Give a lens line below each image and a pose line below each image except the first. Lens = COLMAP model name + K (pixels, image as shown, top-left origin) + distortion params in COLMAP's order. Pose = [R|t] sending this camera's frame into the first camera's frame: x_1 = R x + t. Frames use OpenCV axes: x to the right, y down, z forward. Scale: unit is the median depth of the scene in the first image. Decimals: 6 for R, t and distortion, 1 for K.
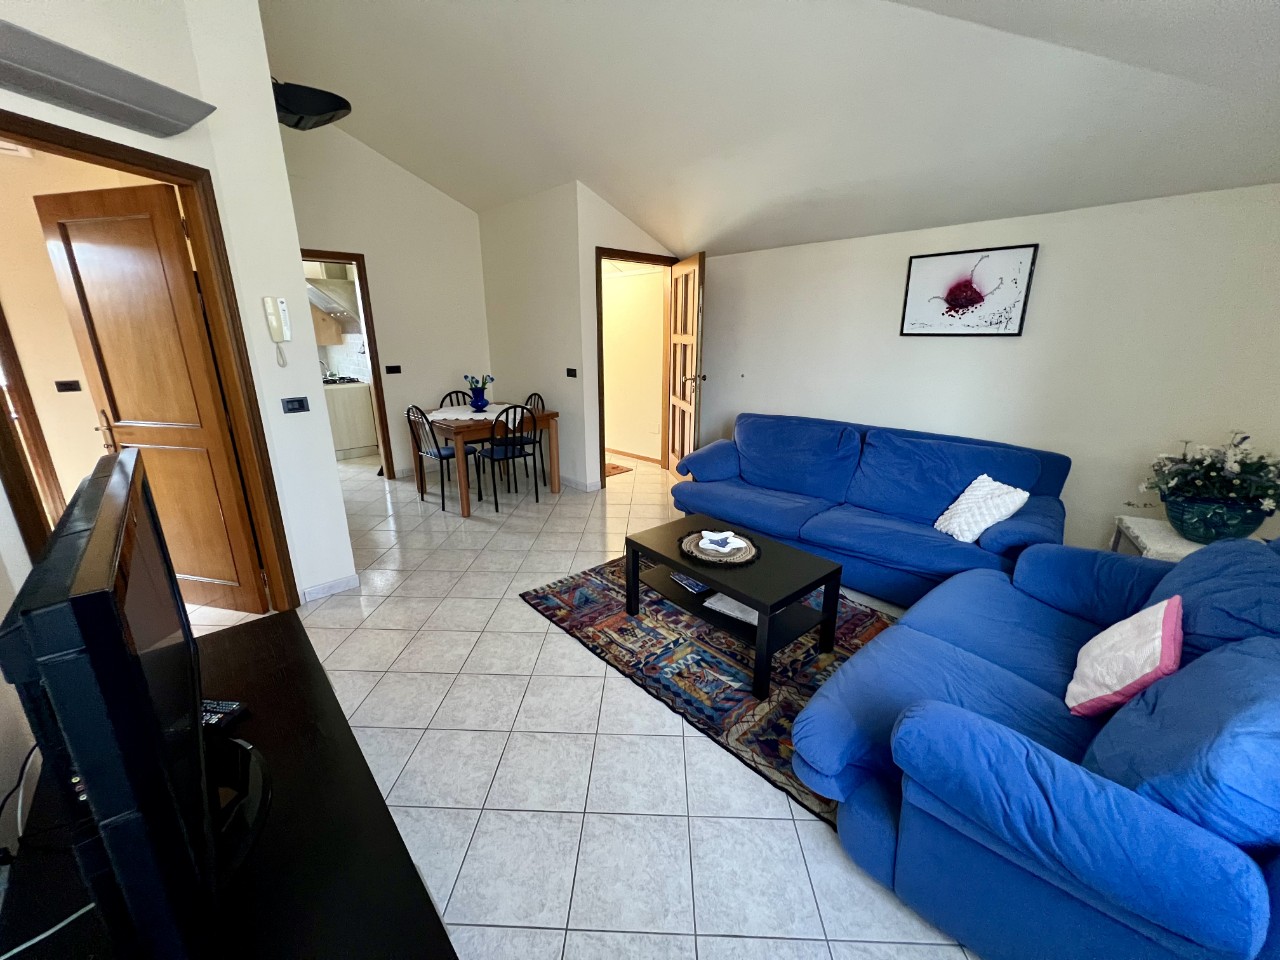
lens RADIAL K [[512.7, 0, 638.7], [0, 512.7, 476.5], [0, 0, 1]] dist [-0.003326, 0.000582]
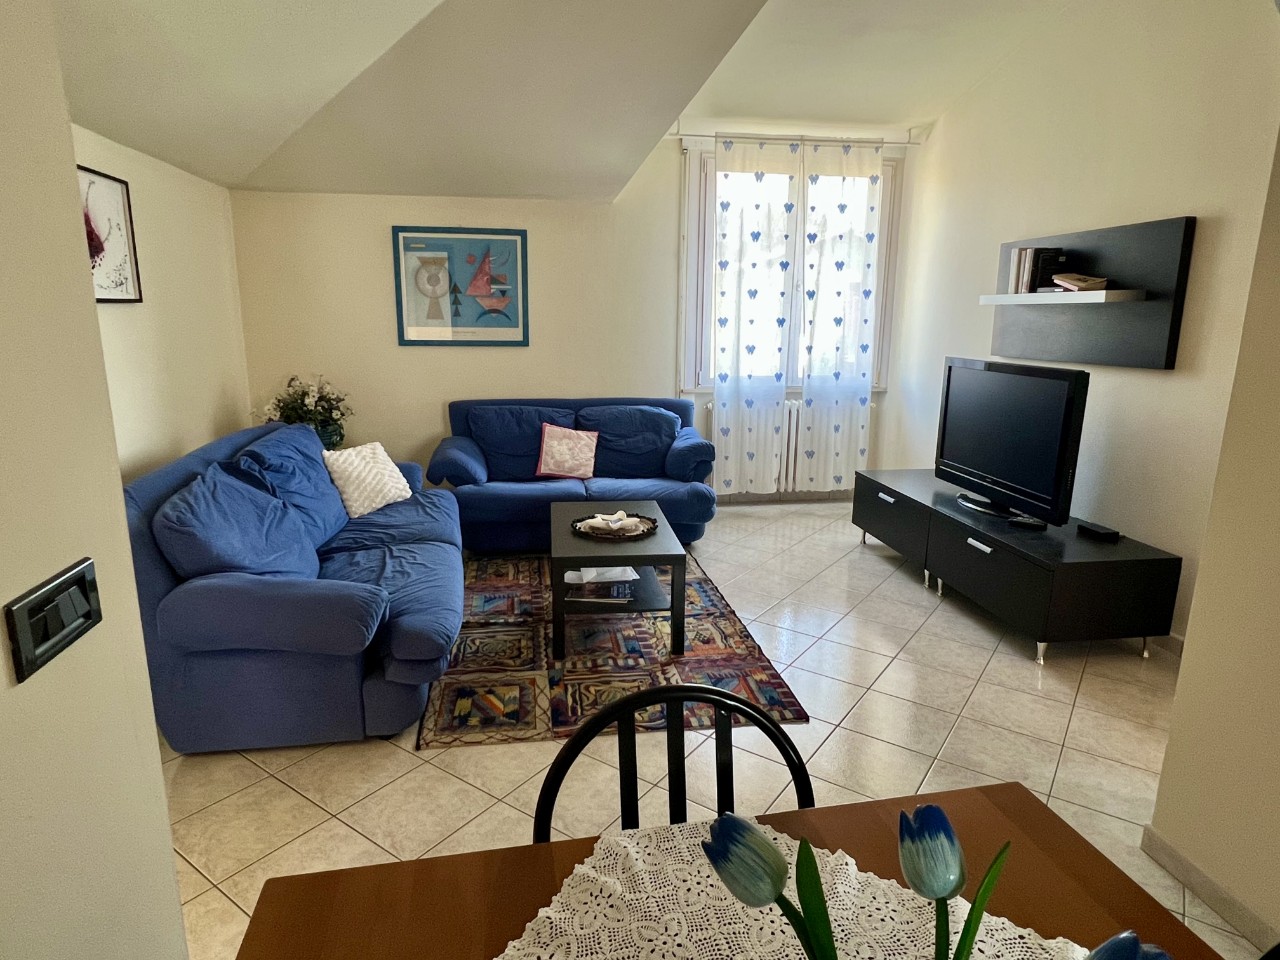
lens RADIAL K [[735.0, 0, 637.9], [0, 735.0, 471.4], [0, 0, 1]] dist [-0.005742, -0.000268]
pose [[-0.836531, -0.123182, 0.533893, -0.542977], [0.140050, 0.893962, 0.425697, -0.483609], [-0.529718, 0.430880, -0.730576, 1.776766]]
